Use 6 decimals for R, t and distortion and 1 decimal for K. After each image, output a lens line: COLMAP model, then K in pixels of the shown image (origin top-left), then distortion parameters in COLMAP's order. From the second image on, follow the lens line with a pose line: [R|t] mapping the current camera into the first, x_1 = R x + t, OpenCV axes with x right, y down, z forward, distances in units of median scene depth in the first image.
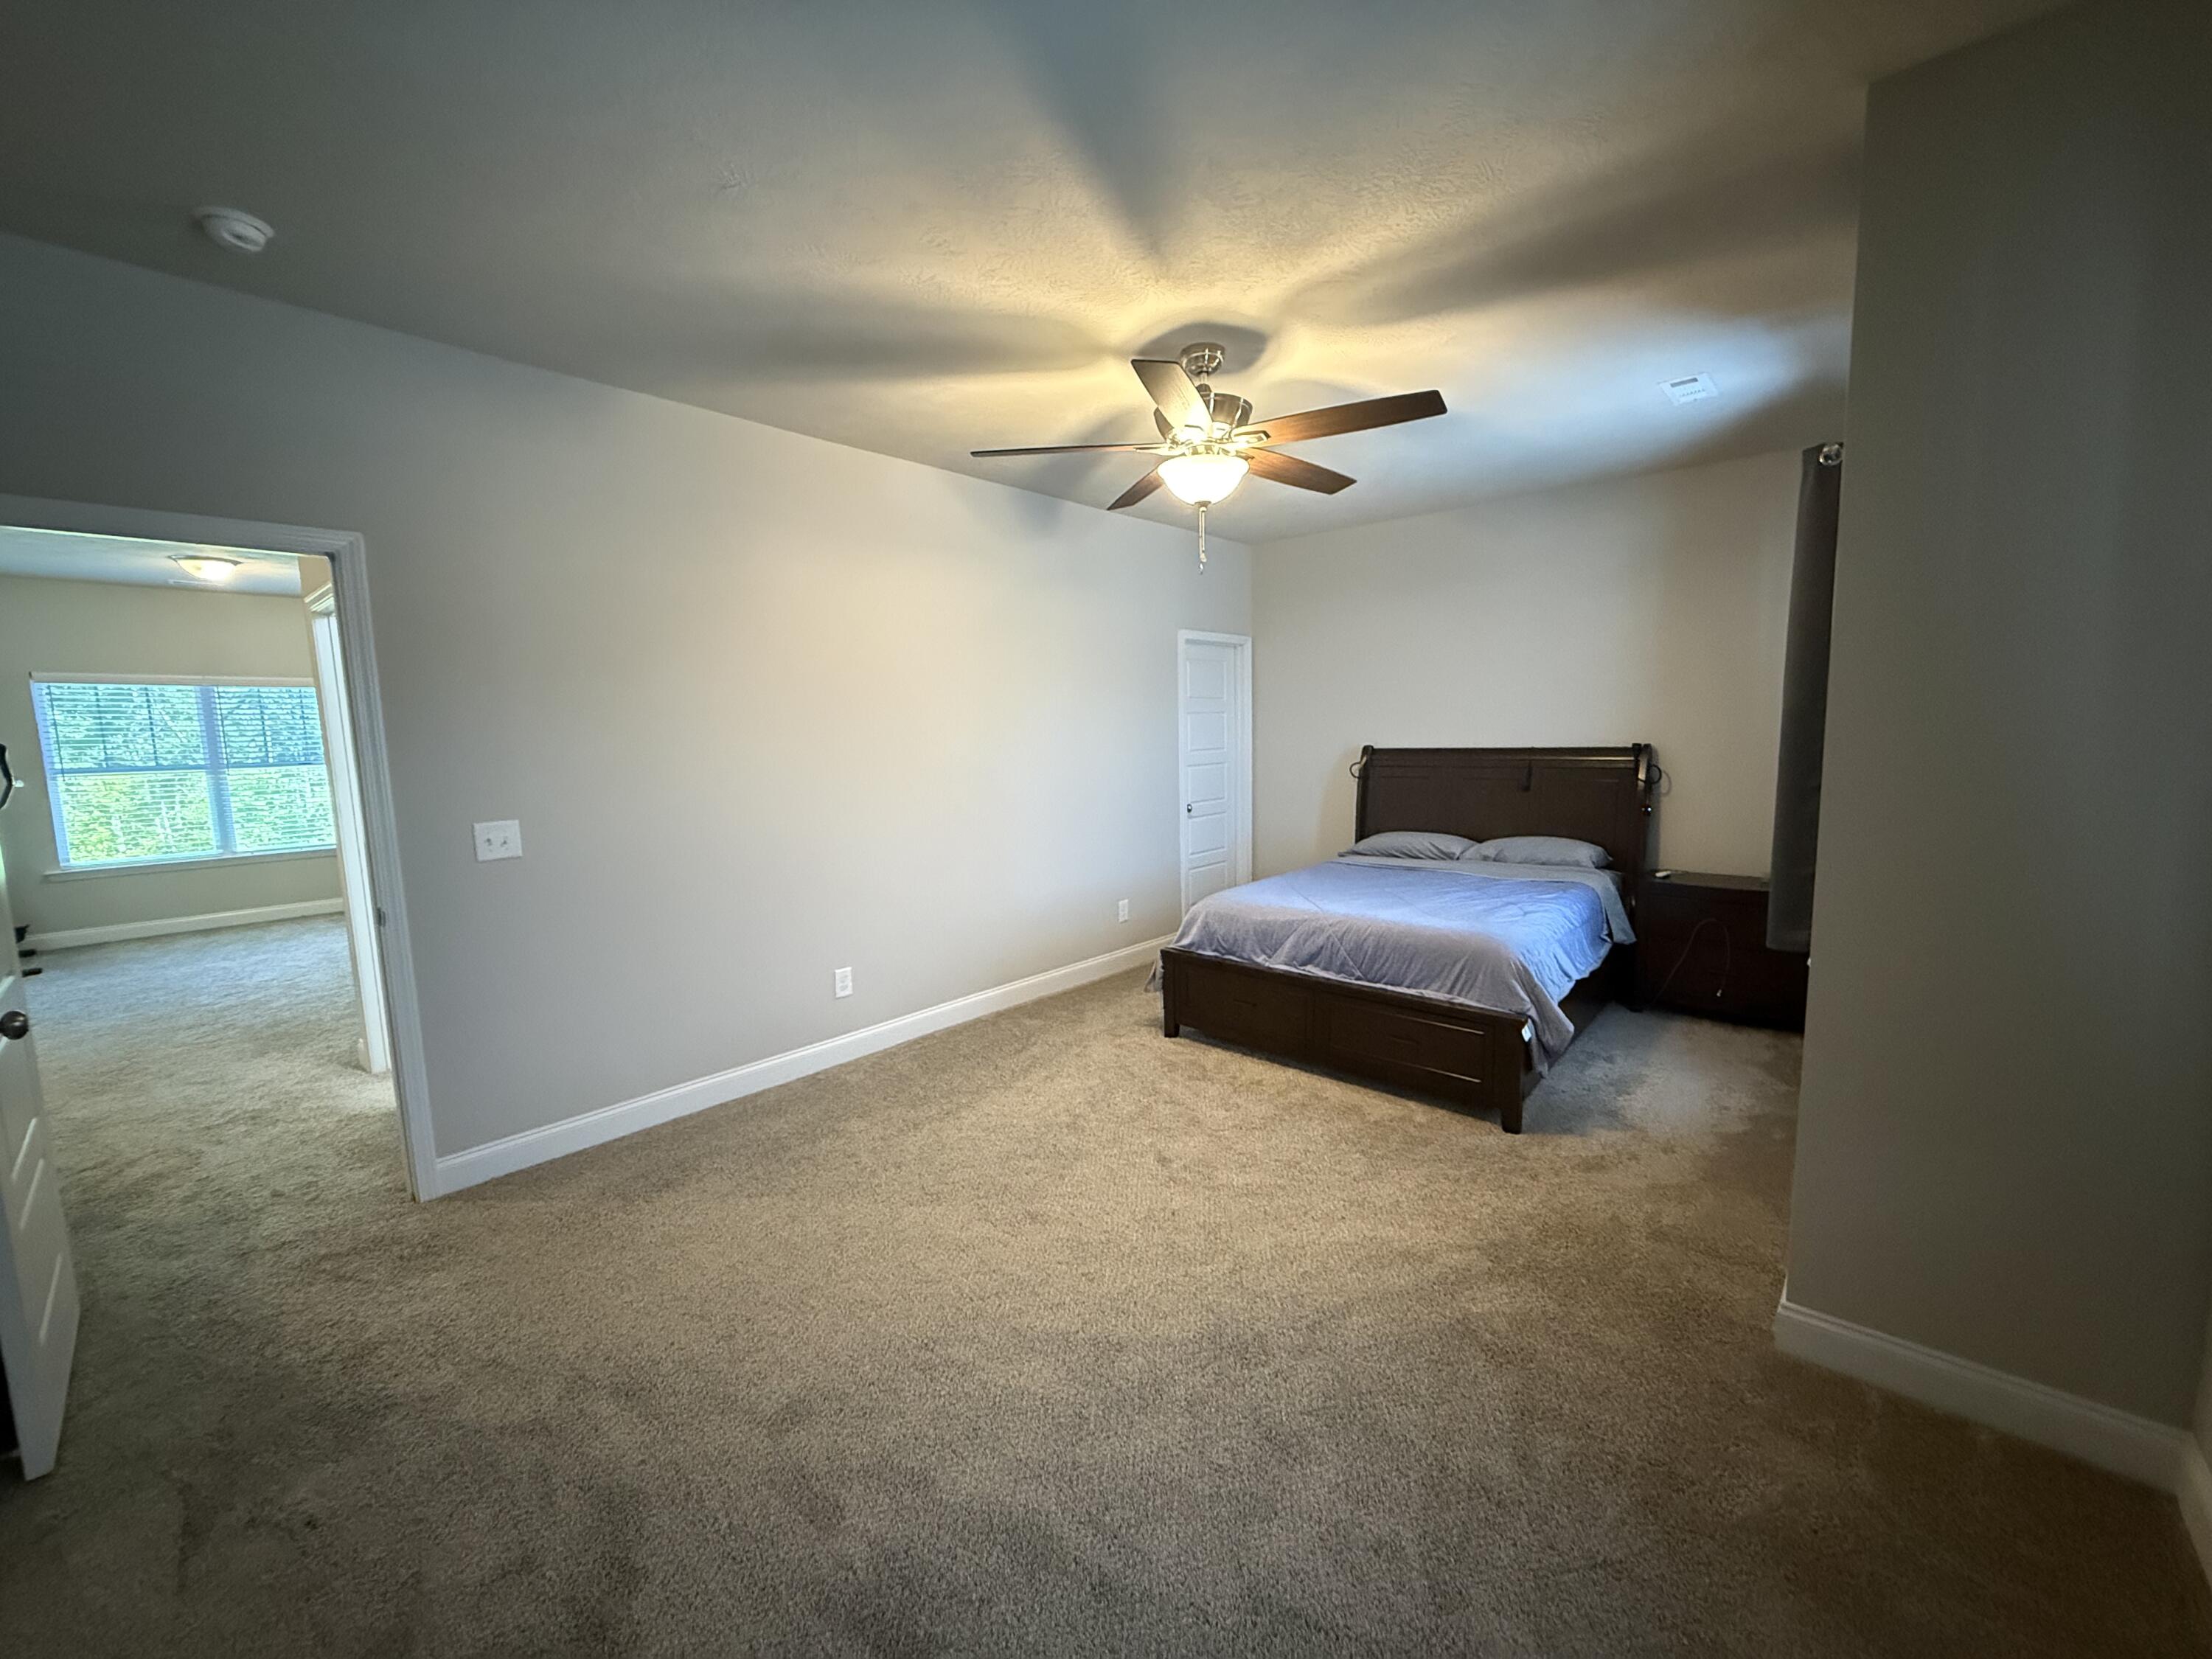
lens RADIAL K [[885.3, 0, 1102.6], [0, 885.3, 834.0], [0, 0, 1]] dist [-0.000802, 0.000615]
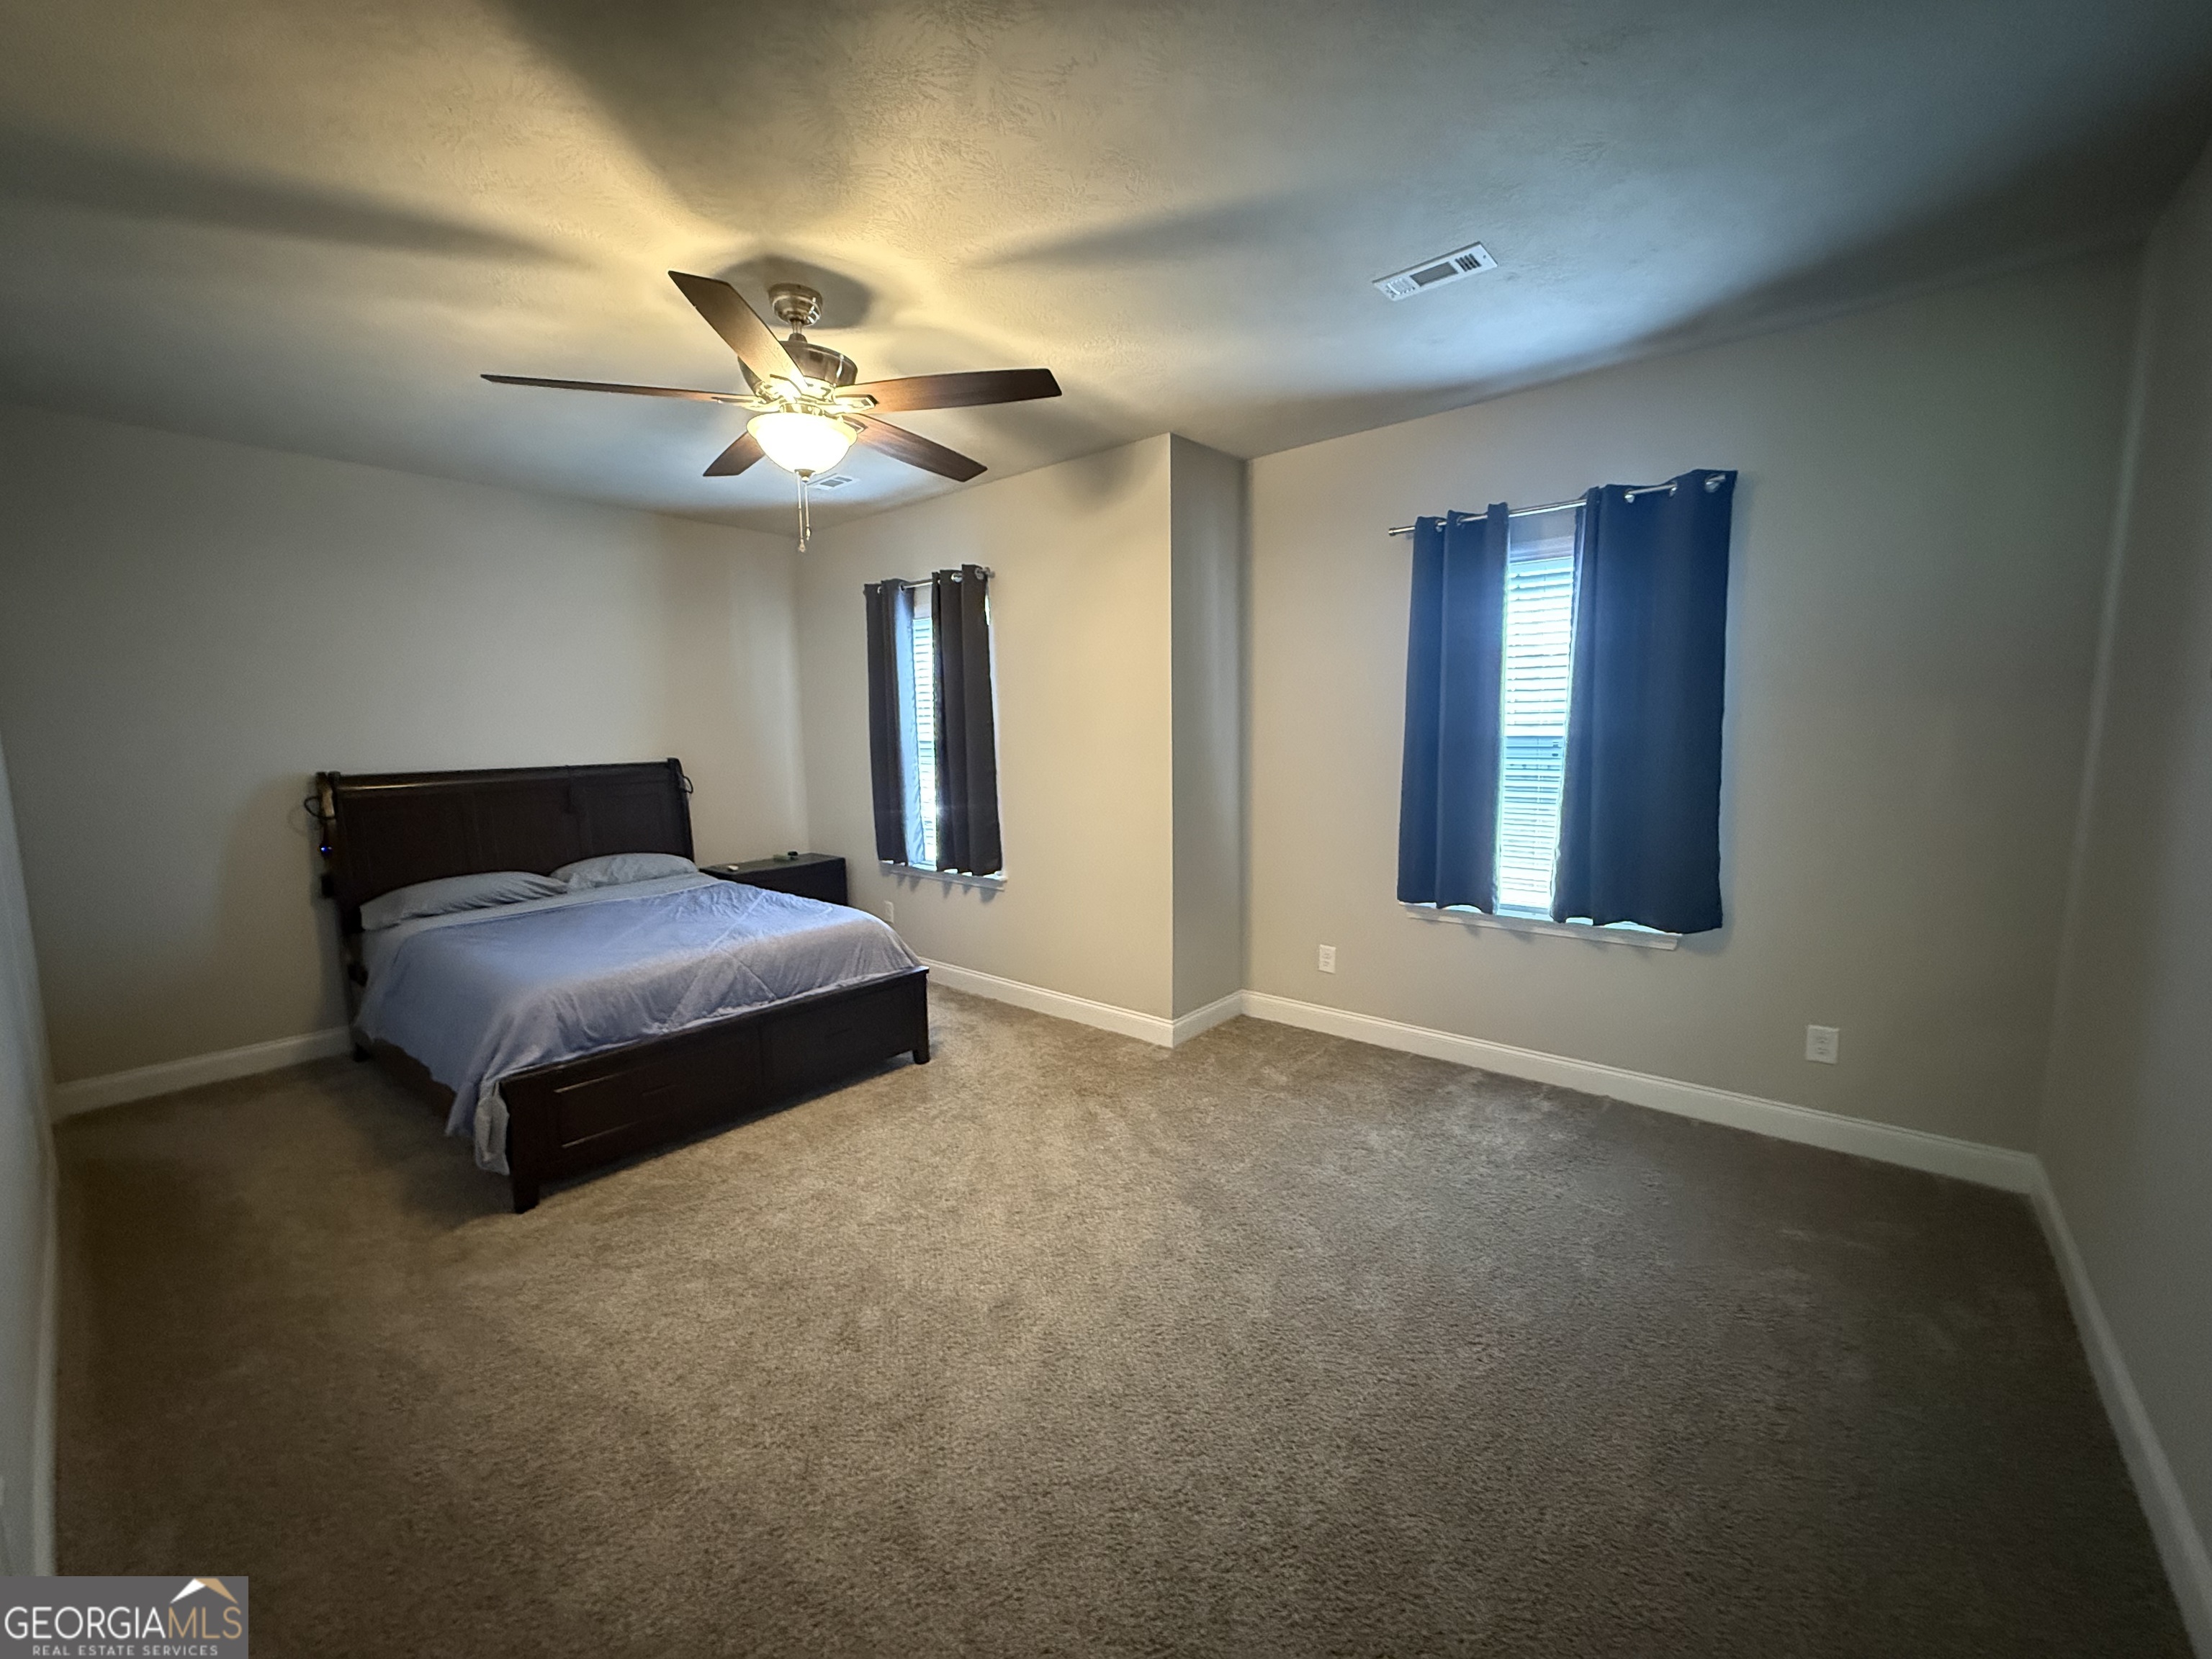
lens RADIAL K [[885.3, 0, 1103.4], [0, 885.3, 821.8], [0, 0, 1]] dist [-0.000802, 0.000615]
pose [[-0.033338, -0.080333, 0.996210, -0.632658], [0.139669, 0.986609, 0.084233, -0.053630], [-0.989637, 0.141948, -0.021672, 0.622527]]
